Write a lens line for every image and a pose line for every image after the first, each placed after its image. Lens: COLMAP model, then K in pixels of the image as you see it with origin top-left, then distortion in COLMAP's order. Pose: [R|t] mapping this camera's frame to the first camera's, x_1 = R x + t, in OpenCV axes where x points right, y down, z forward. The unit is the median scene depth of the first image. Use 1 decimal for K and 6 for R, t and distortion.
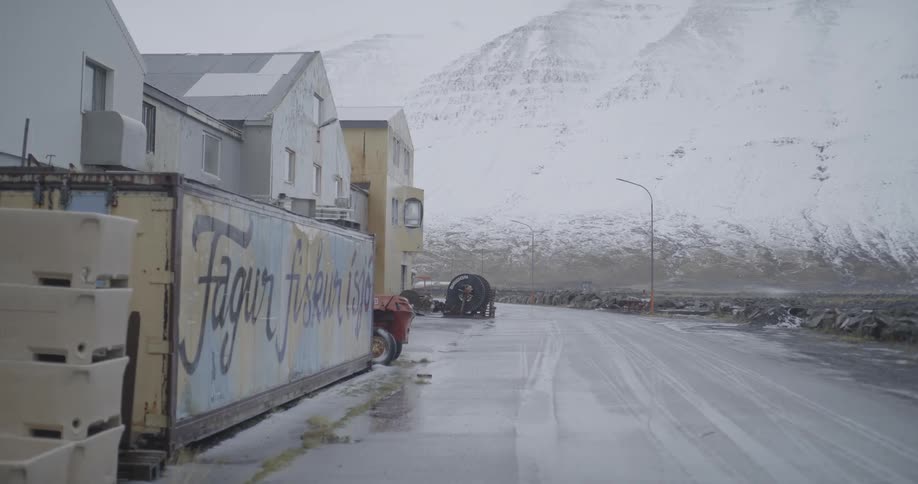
lens RADIAL K [[795.3, 0, 459.0], [0, 795.3, 242.0], [0, 0, 1]] dist [-0.015123, -0.011235]
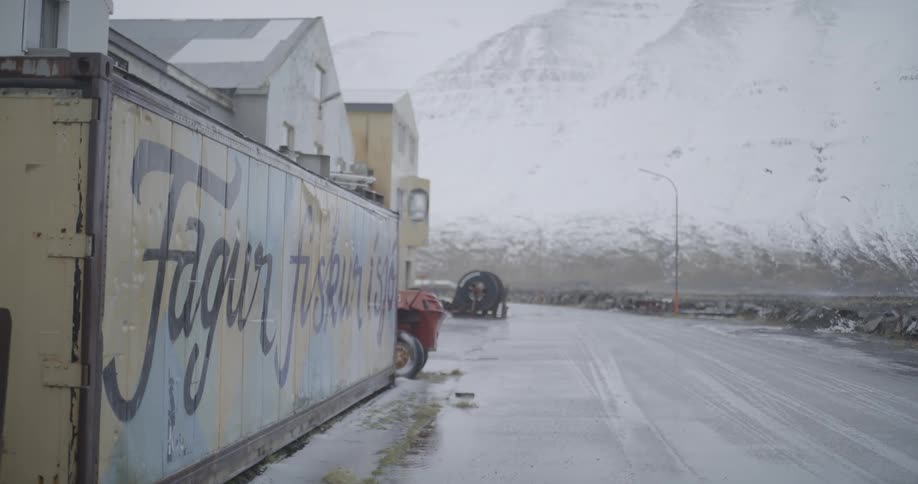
lens RADIAL K [[795.3, 0, 459.0], [0, 795.3, 242.0], [0, 0, 1]] dist [-0.015123, -0.011235]
pose [[0.999940, 0.007666, 0.007840, -0.025771], [-0.007670, 0.999970, 0.000507, 0.009019], [-0.007836, -0.000567, 0.999969, 0.104252]]
